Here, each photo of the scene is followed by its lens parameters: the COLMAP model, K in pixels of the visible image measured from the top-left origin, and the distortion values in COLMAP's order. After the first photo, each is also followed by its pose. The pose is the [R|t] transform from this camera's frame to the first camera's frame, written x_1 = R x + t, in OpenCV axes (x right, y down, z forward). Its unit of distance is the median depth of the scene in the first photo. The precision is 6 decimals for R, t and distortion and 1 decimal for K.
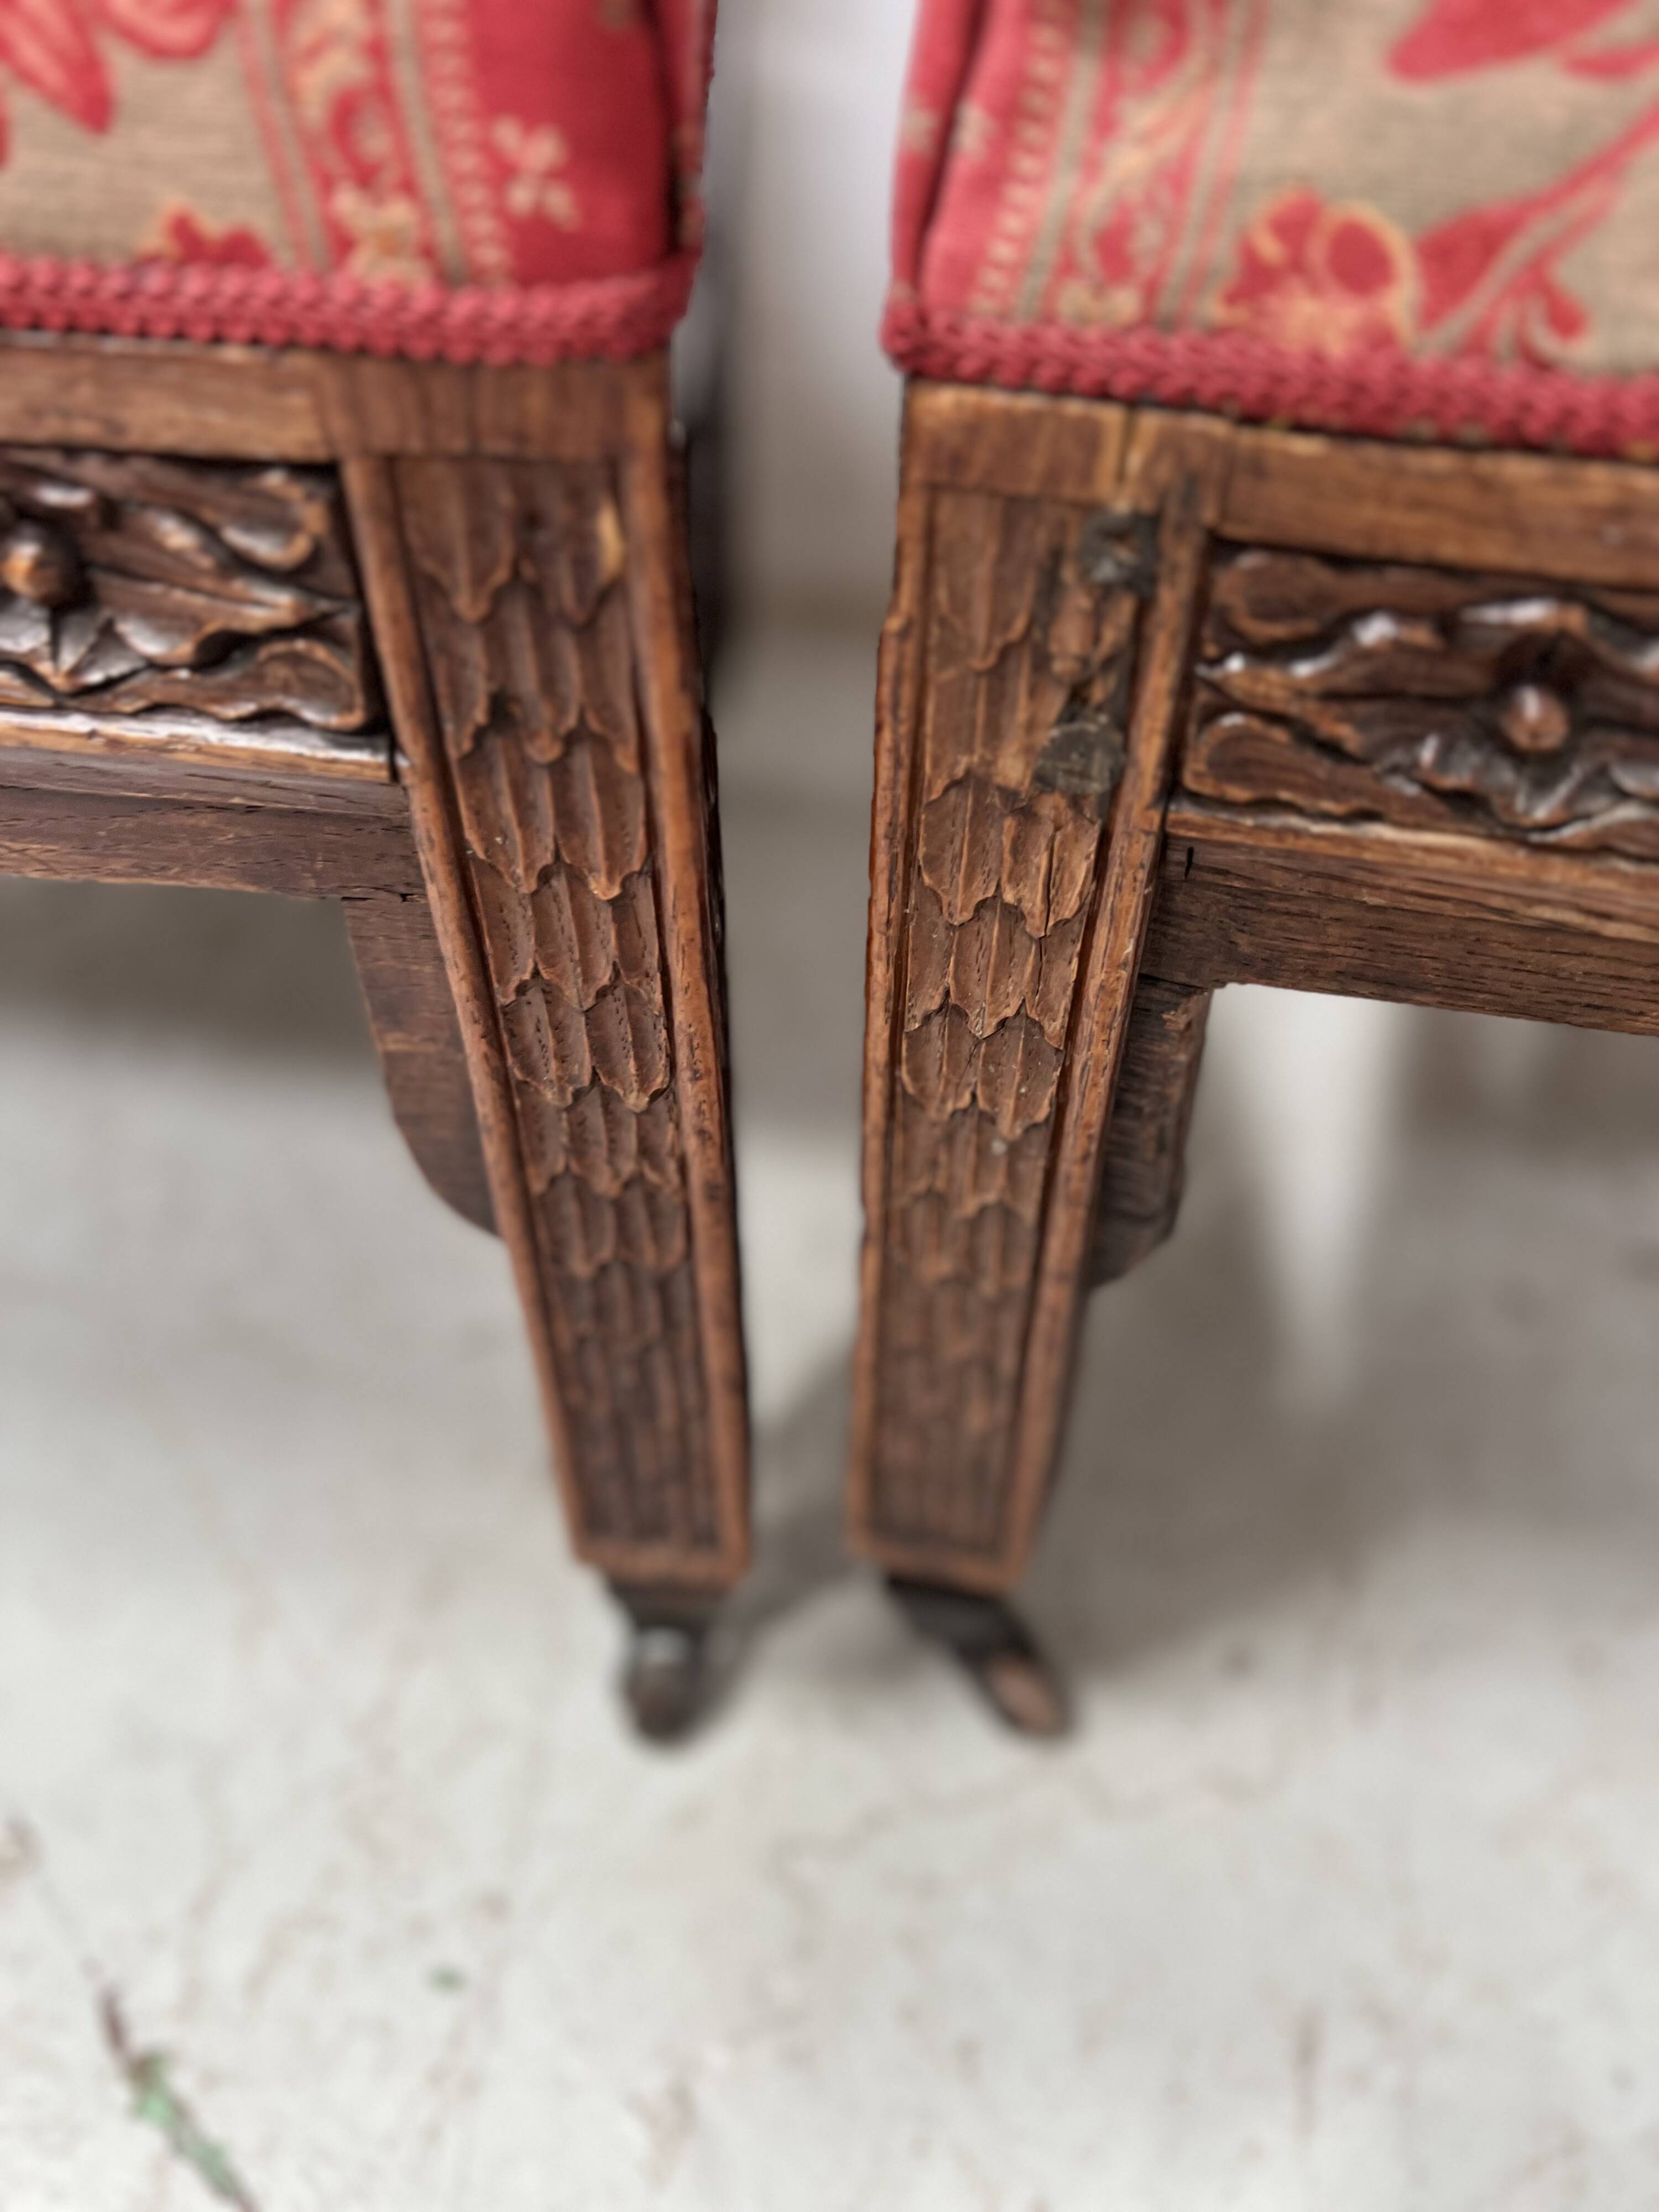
lens RADIAL K [[1703.0, 0, 829.5], [0, 1703.0, 1106.0], [0, 0, 1]] dist [0.024182, -0.039316]
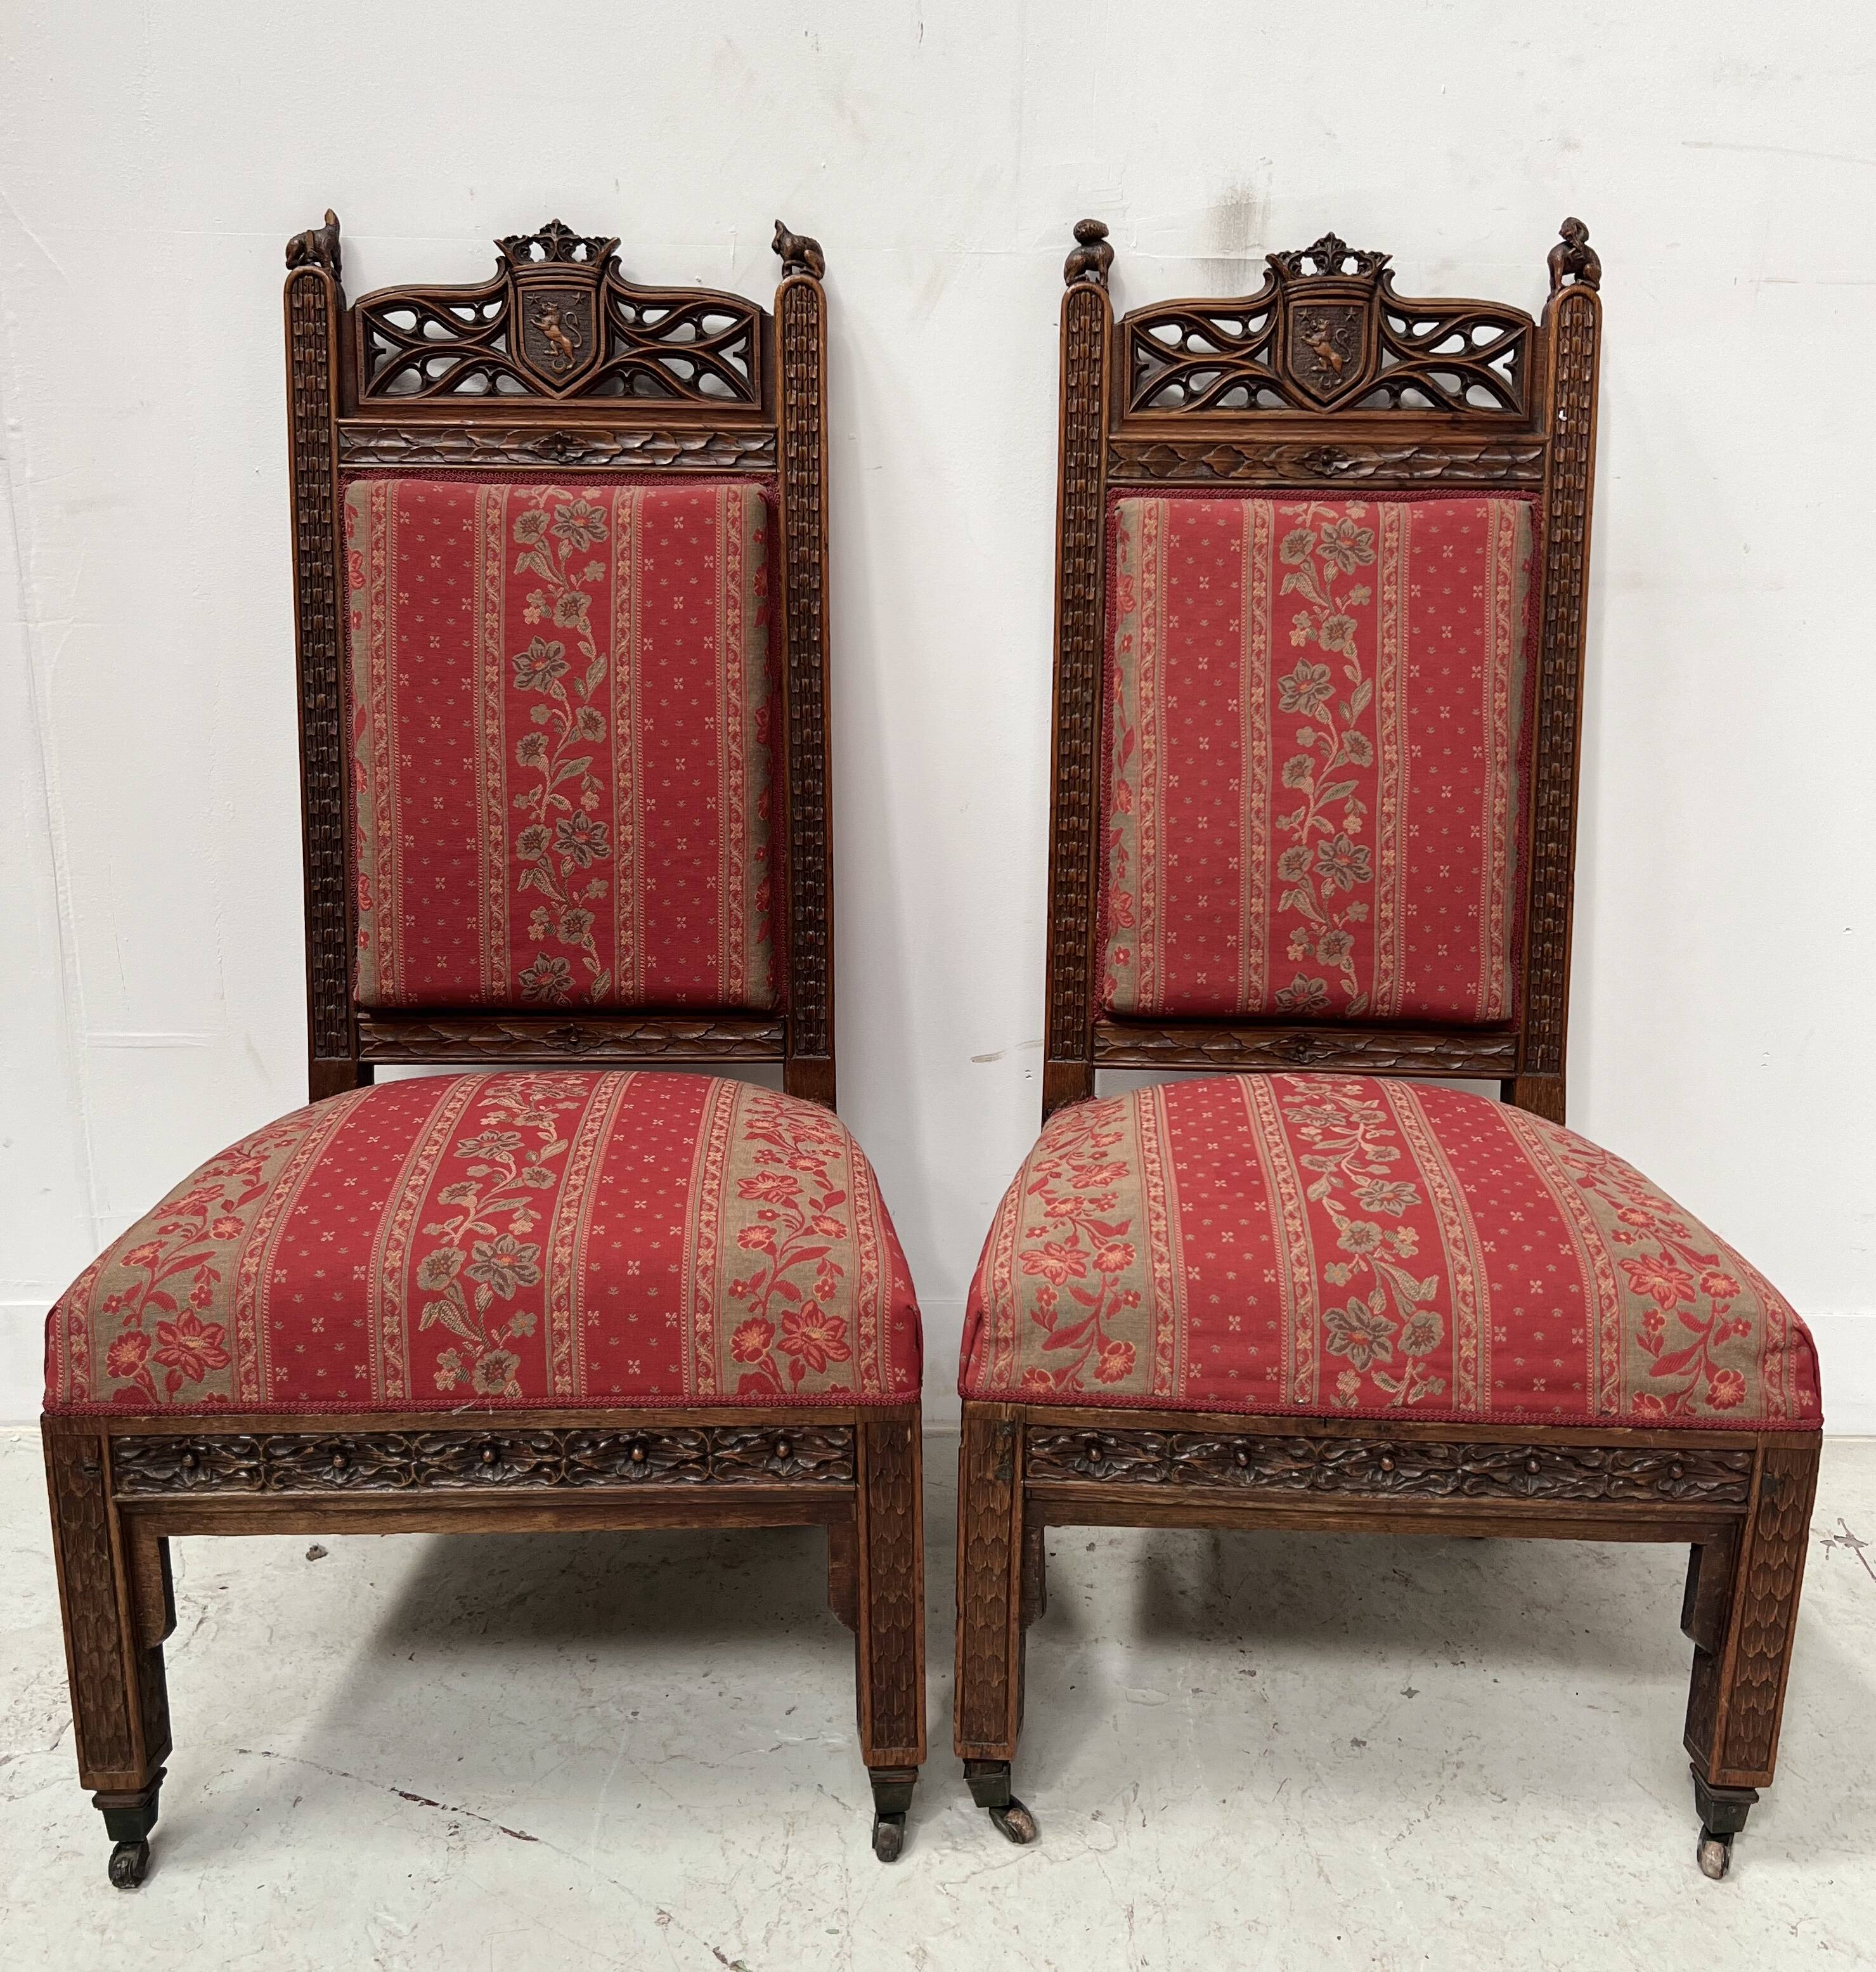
lens RADIAL K [[1863.6, 0, 938.0], [0, 1863.6, 986.0], [0, 0, 1]] dist [0.053389, -0.124401]
pose [[0.986205, -0.044668, 0.159388, -0.693885], [0.114467, 0.879588, -0.461760, 0.853322], [-0.119570, 0.473635, 0.872567, -3.582293]]
